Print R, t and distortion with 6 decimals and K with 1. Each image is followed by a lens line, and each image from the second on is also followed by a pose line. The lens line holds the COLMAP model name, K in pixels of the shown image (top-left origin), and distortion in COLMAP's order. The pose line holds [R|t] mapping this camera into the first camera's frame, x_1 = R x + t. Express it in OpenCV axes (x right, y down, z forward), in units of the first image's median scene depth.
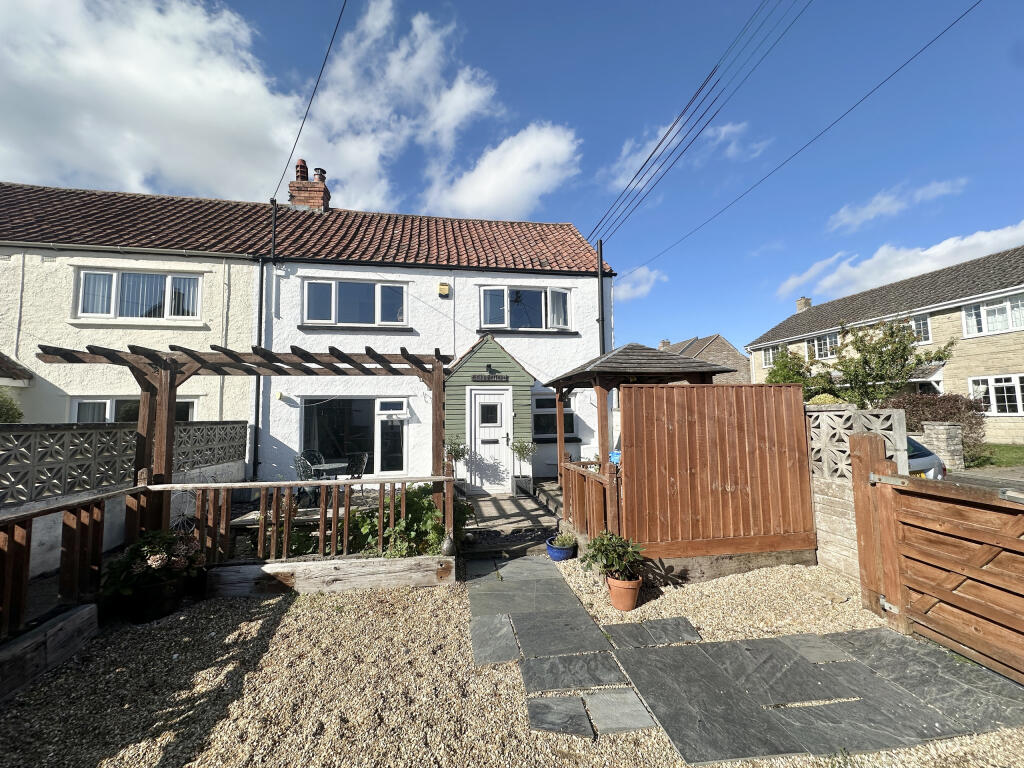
lens RADIAL K [[409.8, 0, 510.2], [0, 409.8, 382.2], [0, 0, 1]] dist [-0.002143, -0.000167]
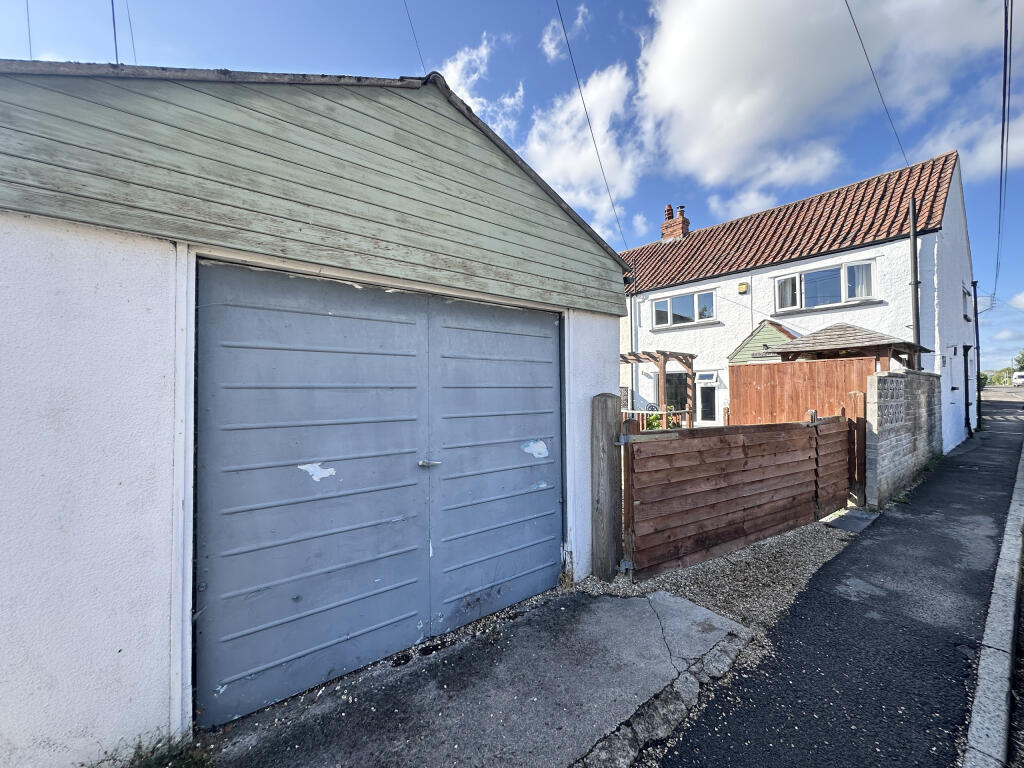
lens RADIAL K [[409.8, 0, 511.6], [0, 409.8, 382.3], [0, 0, 1]] dist [-0.002143, -0.000167]
pose [[0.510401, -0.007277, -0.859906, 0.587112], [0.071260, 0.996883, 0.033861, -0.020788], [0.856979, -0.078560, 0.509329, -0.330361]]
